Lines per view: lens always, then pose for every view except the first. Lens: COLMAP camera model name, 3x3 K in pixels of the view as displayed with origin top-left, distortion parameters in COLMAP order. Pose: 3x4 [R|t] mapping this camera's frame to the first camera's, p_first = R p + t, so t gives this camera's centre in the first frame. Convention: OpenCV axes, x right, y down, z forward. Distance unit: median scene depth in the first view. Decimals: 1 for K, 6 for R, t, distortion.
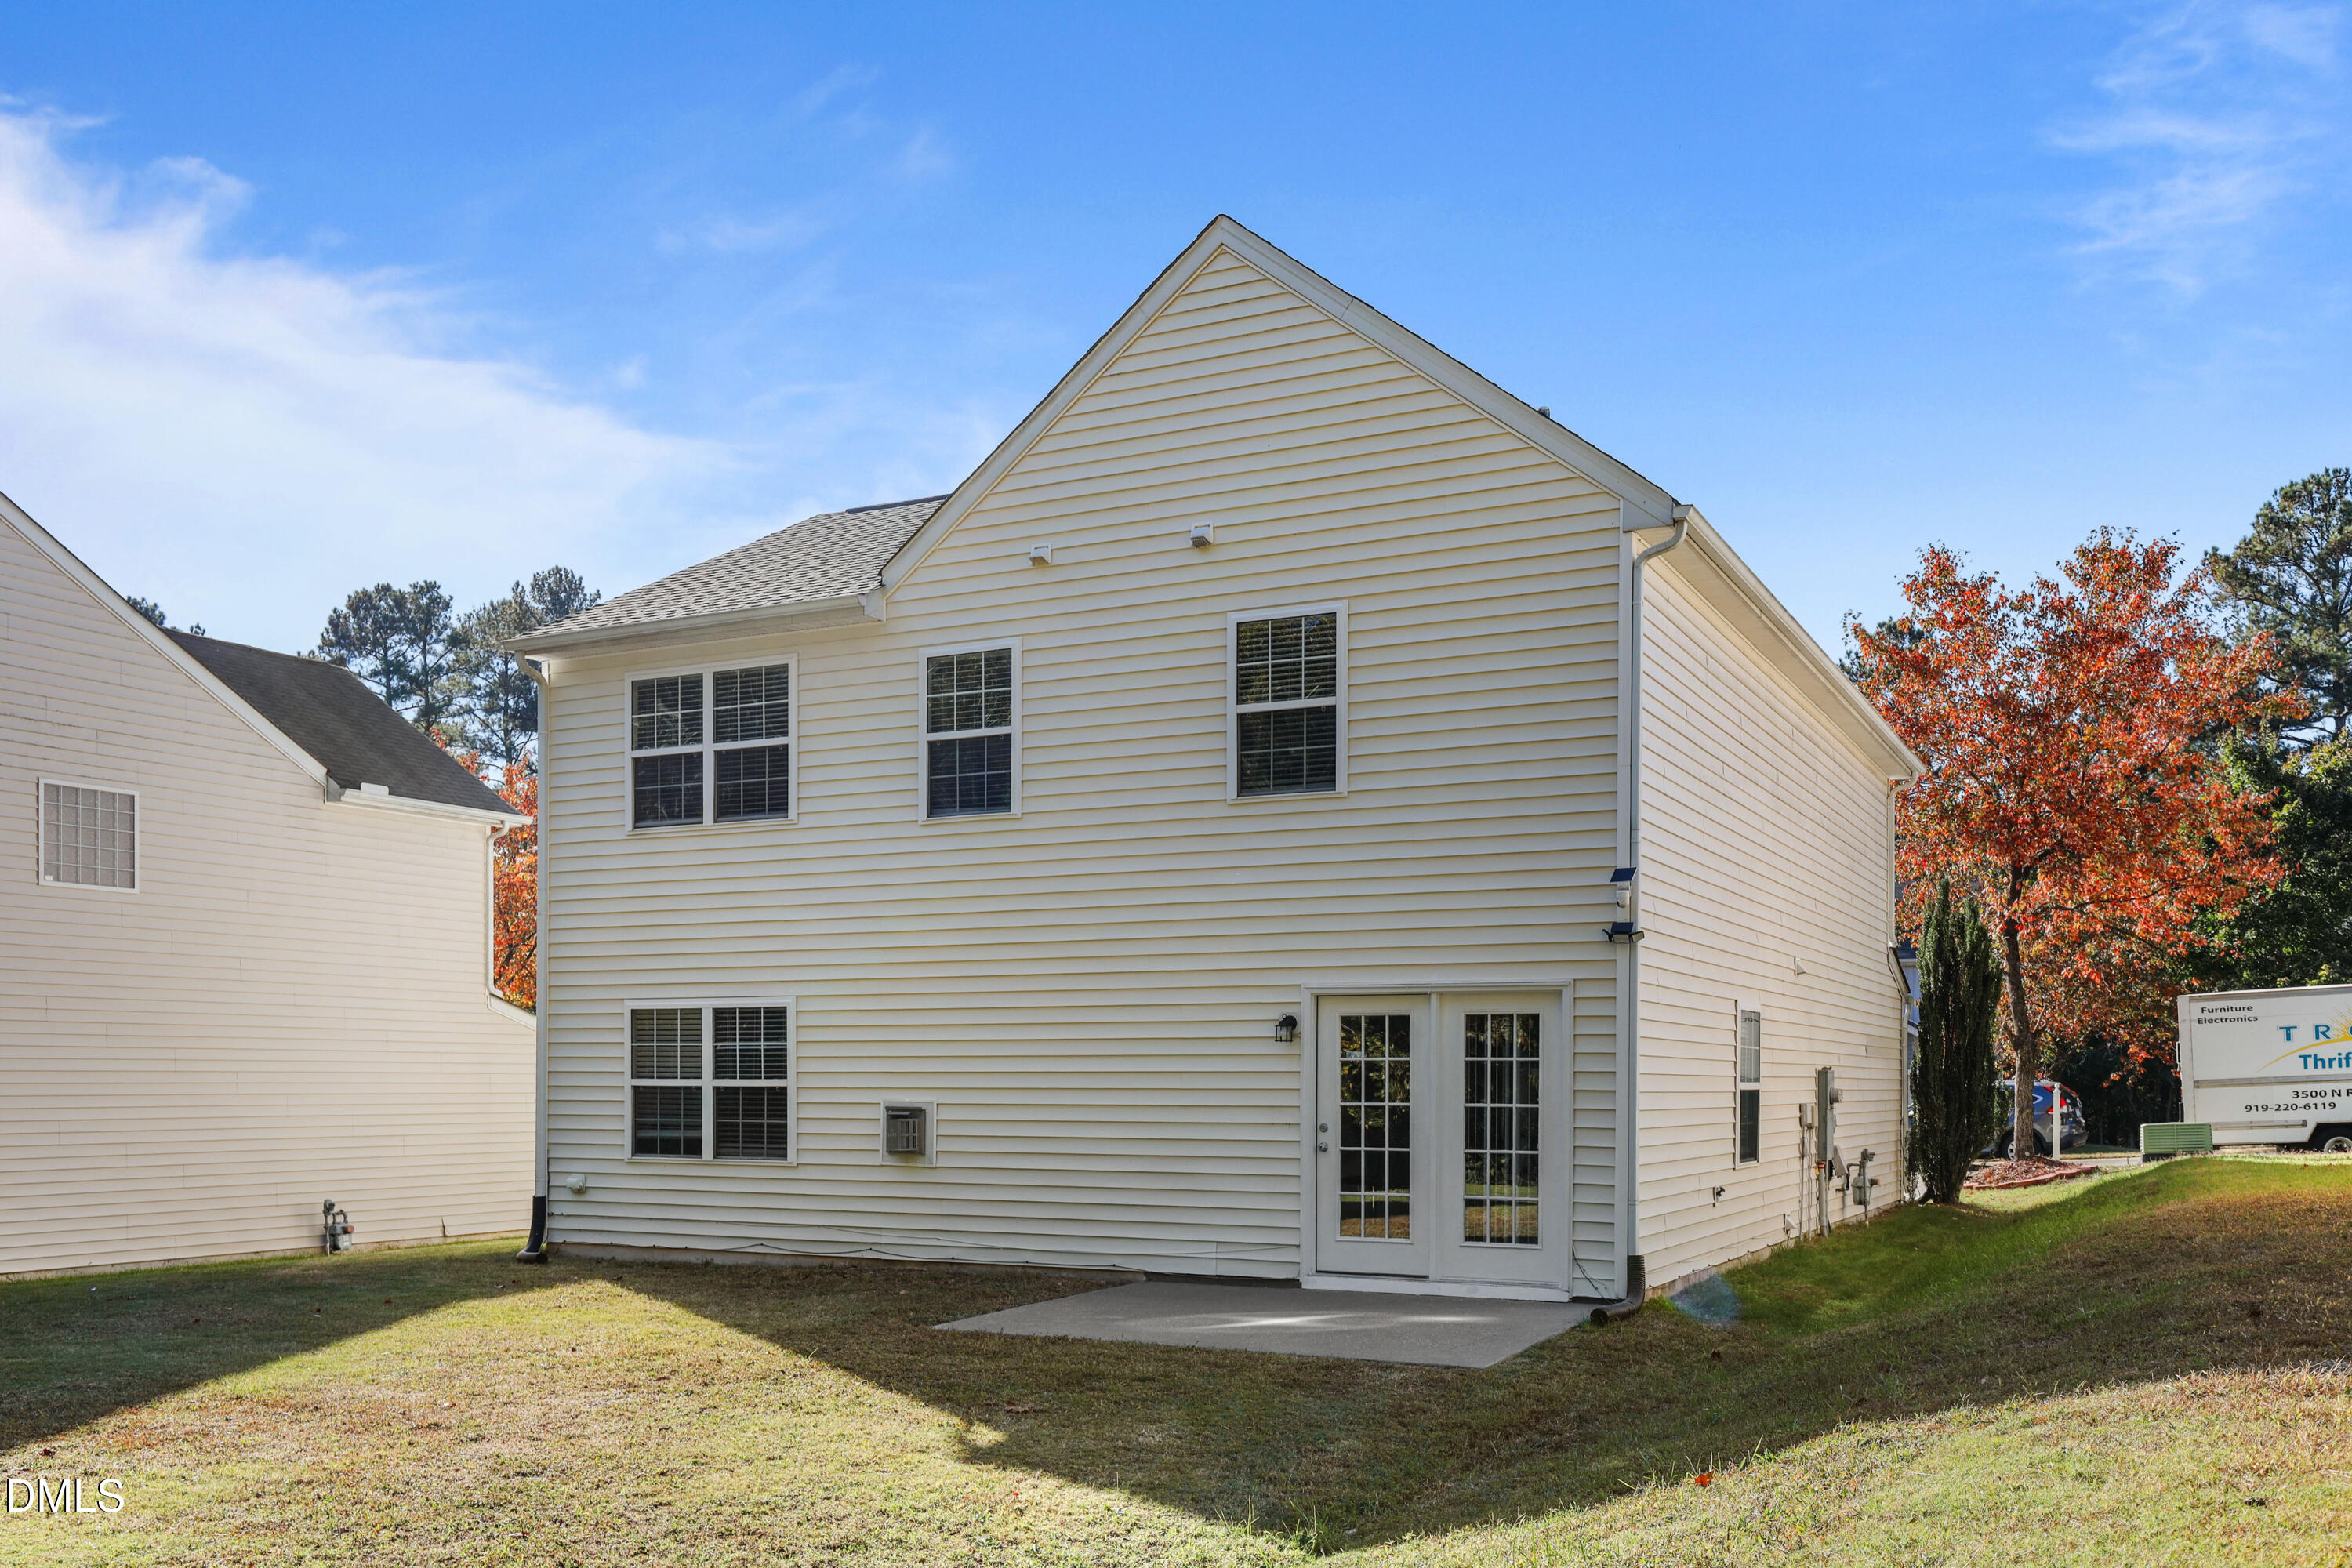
lens RADIAL K [[1968.7, 0, 1176.0], [0, 1968.7, 784.0], [0, 0, 1]] dist [0.001293, 0.000054]
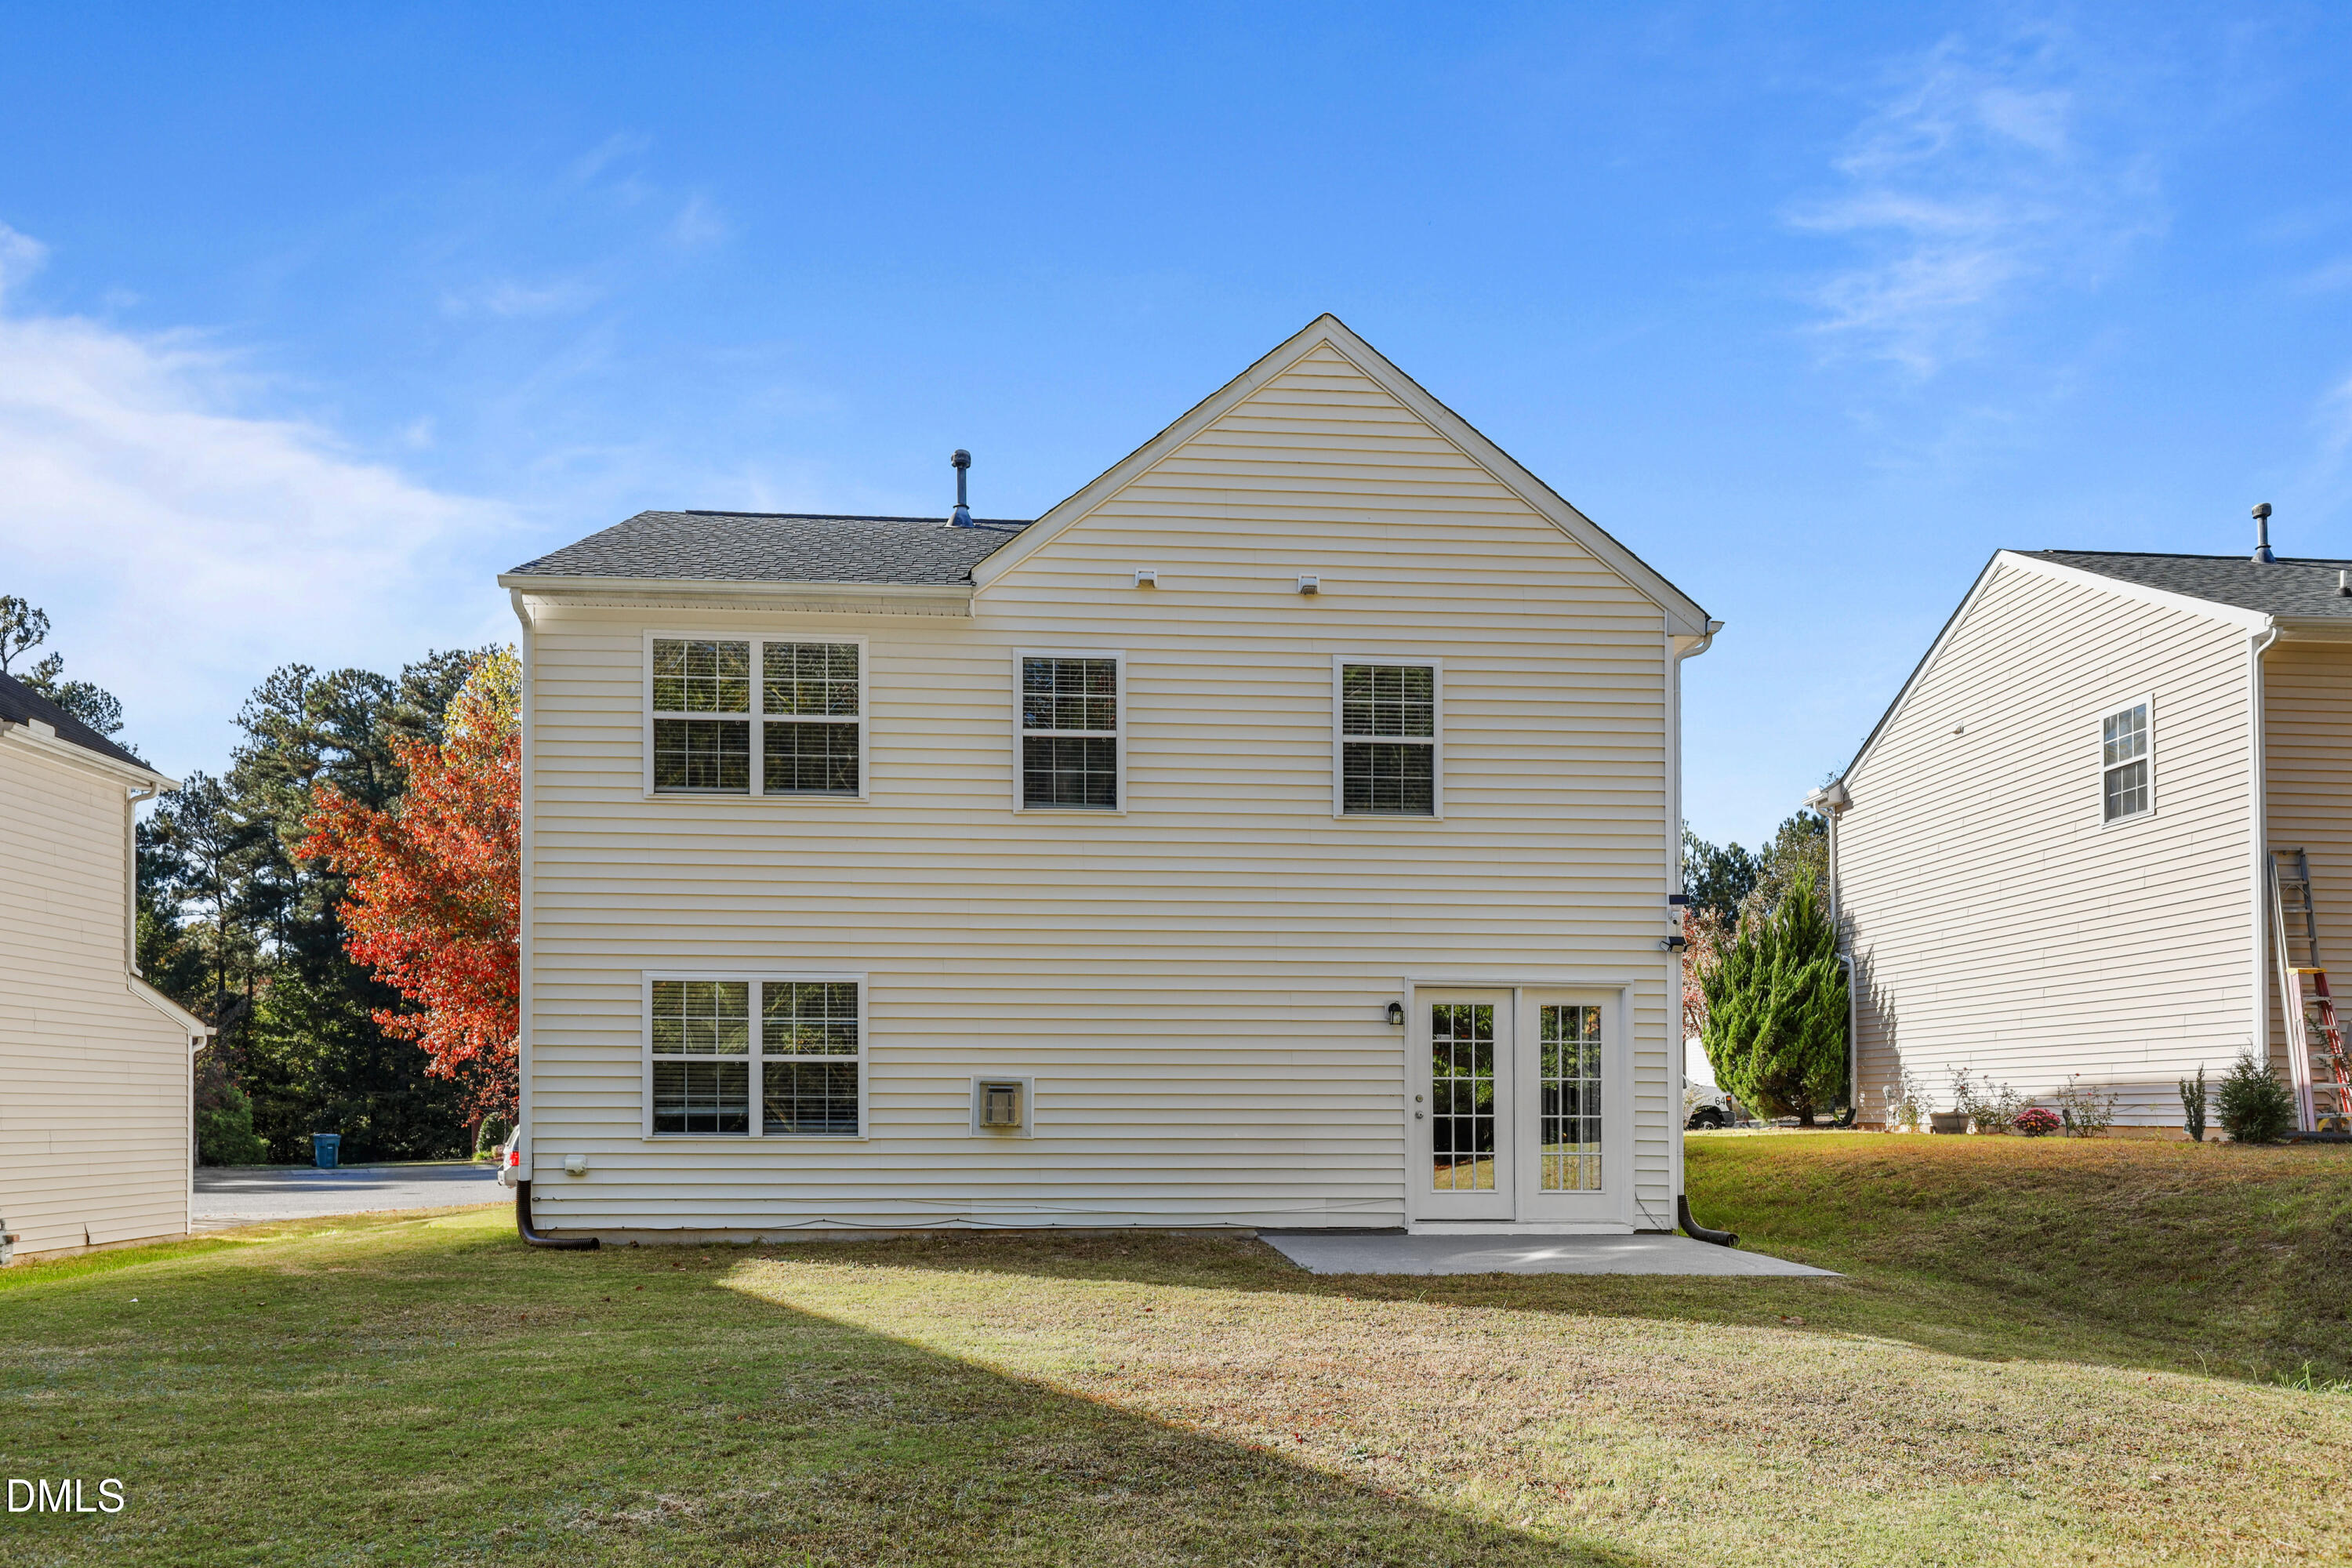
lens RADIAL K [[1569.1, 0, 1173.0], [0, 1569.1, 812.2], [0, 0, 1]] dist [0.002701, 0.000500]
pose [[0.860286, 0.082666, 0.503066, -0.480091], [-0.079831, 0.996437, -0.027221, 0.035819], [-0.503523, -0.016742, 0.863819, 0.230842]]
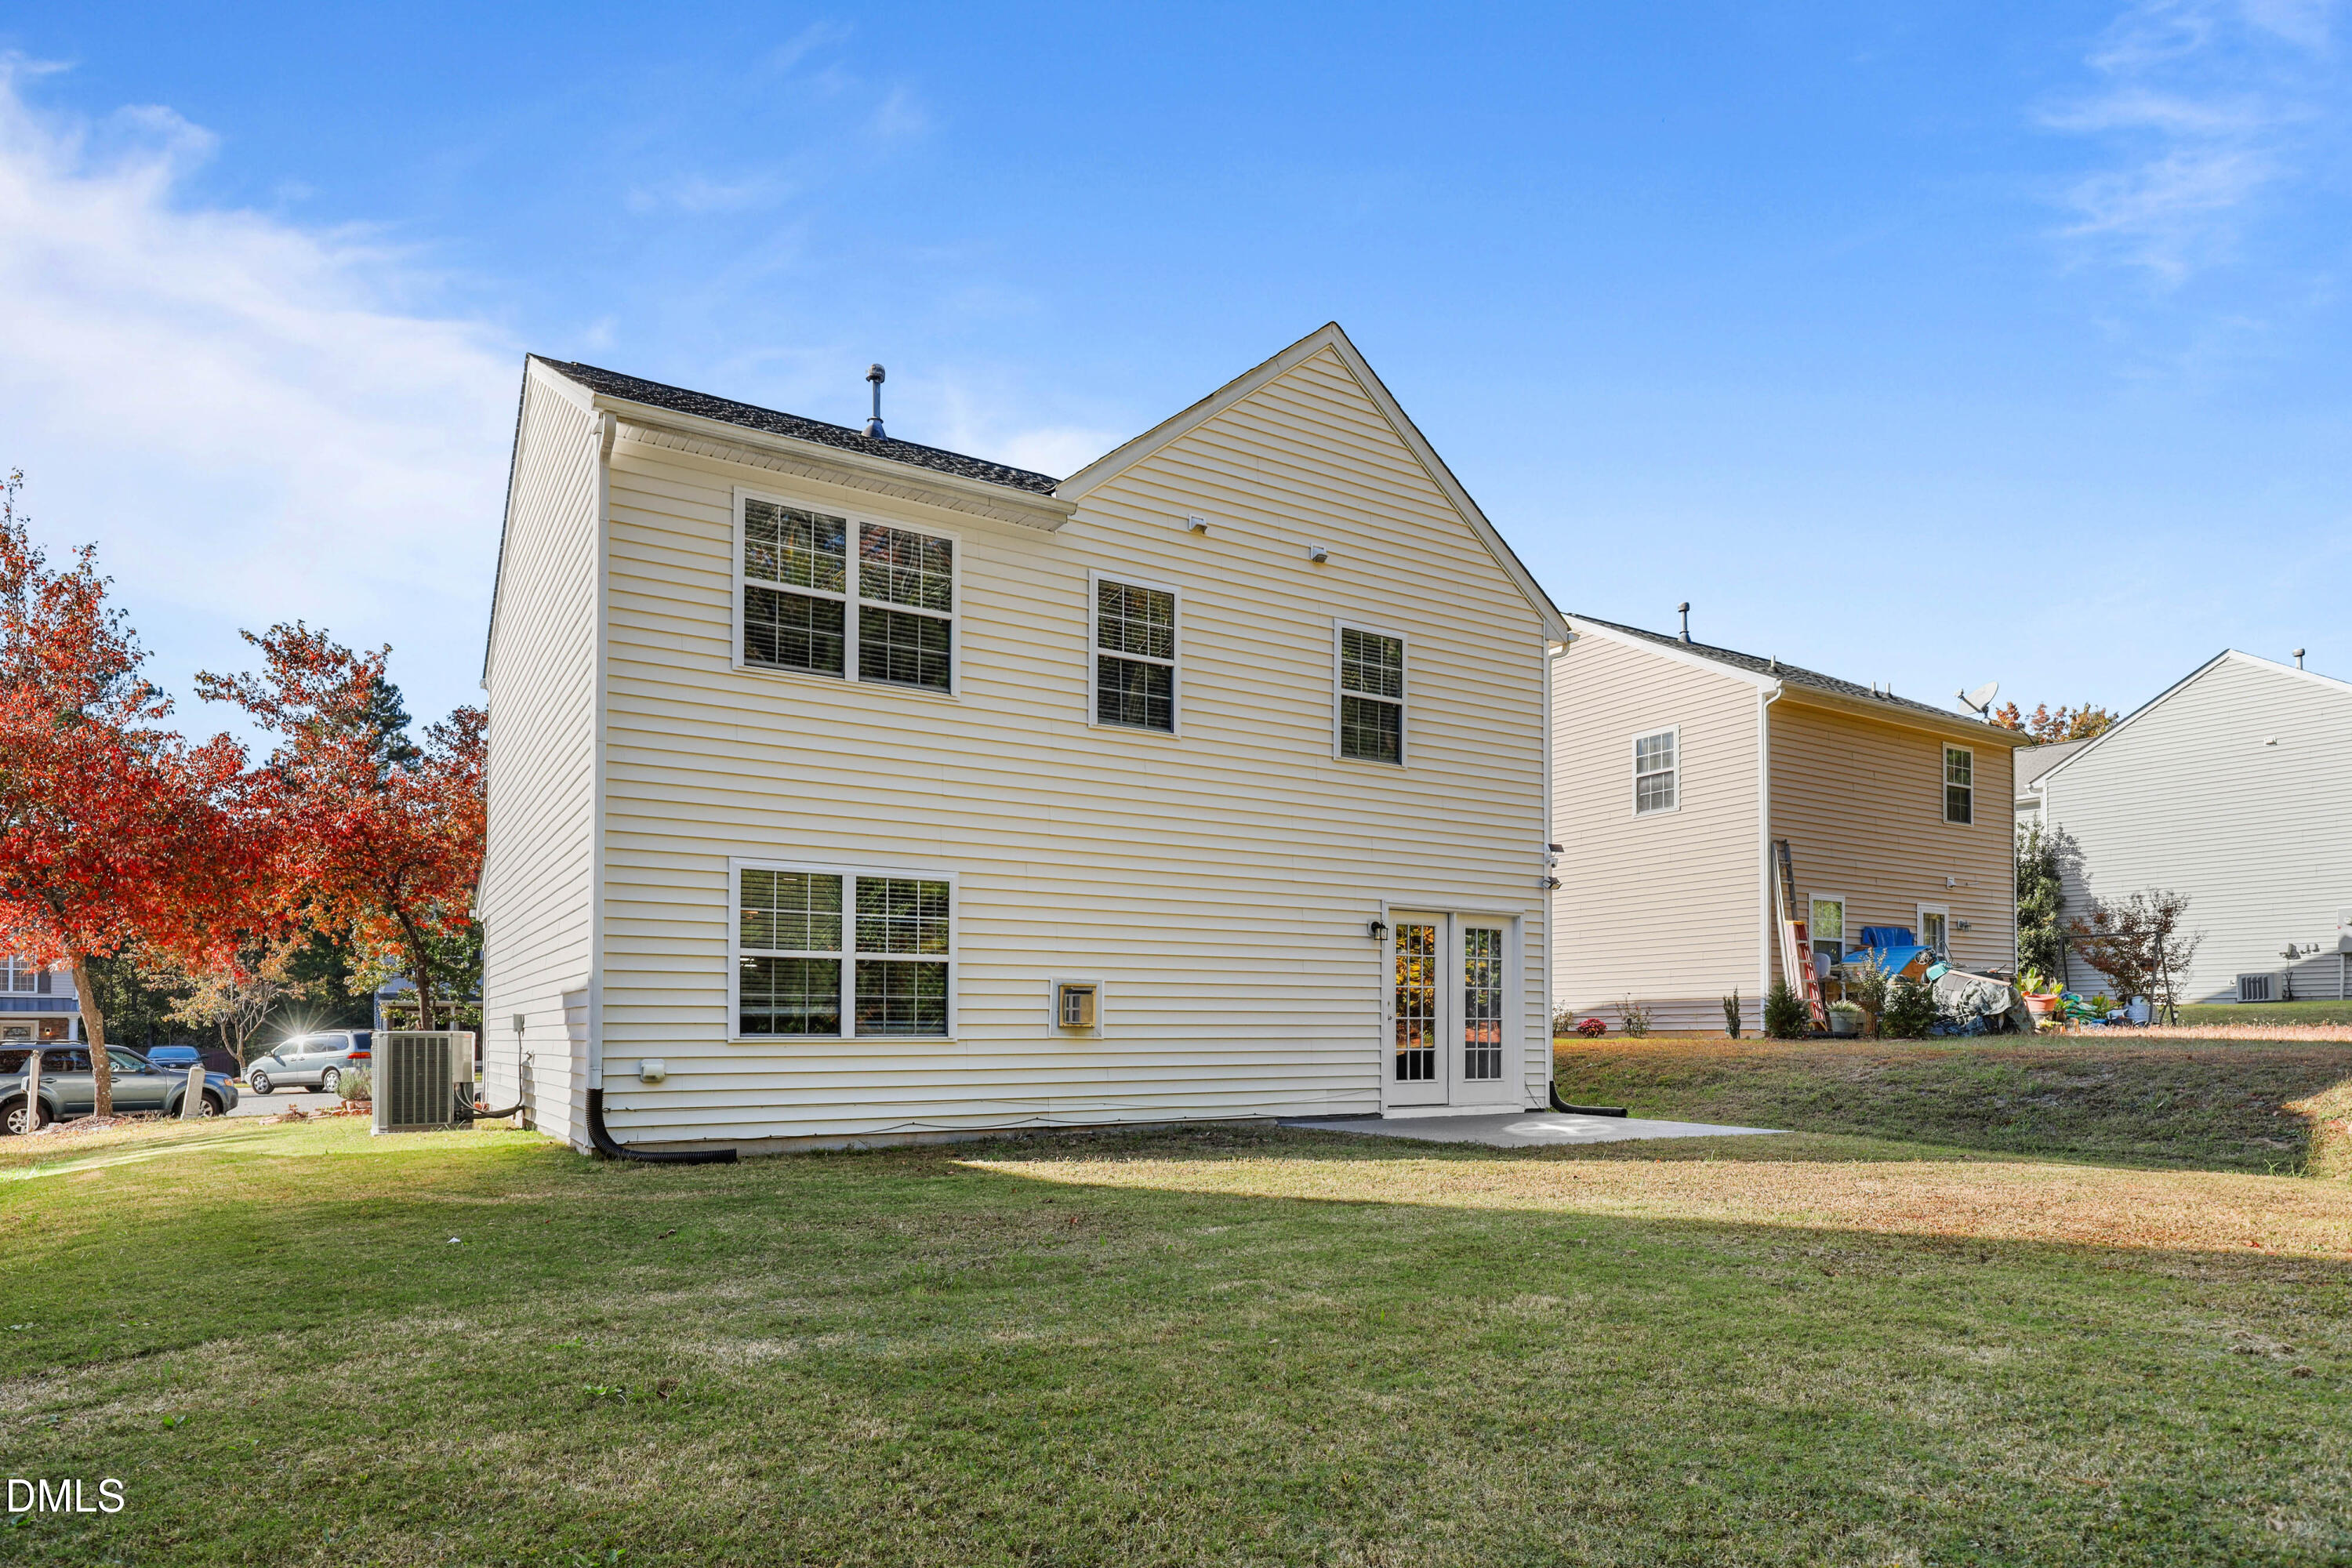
lens RADIAL K [[1348.9, 0, 1176.0], [0, 1348.9, 784.0], [0, 0, 1]] dist [-0.002891, -0.000185]
pose [[0.522971, 0.140248, 0.840733, -0.732140], [-0.141168, 0.987000, -0.076835, 0.102555], [-0.840579, -0.078502, 0.535971, 0.554119]]
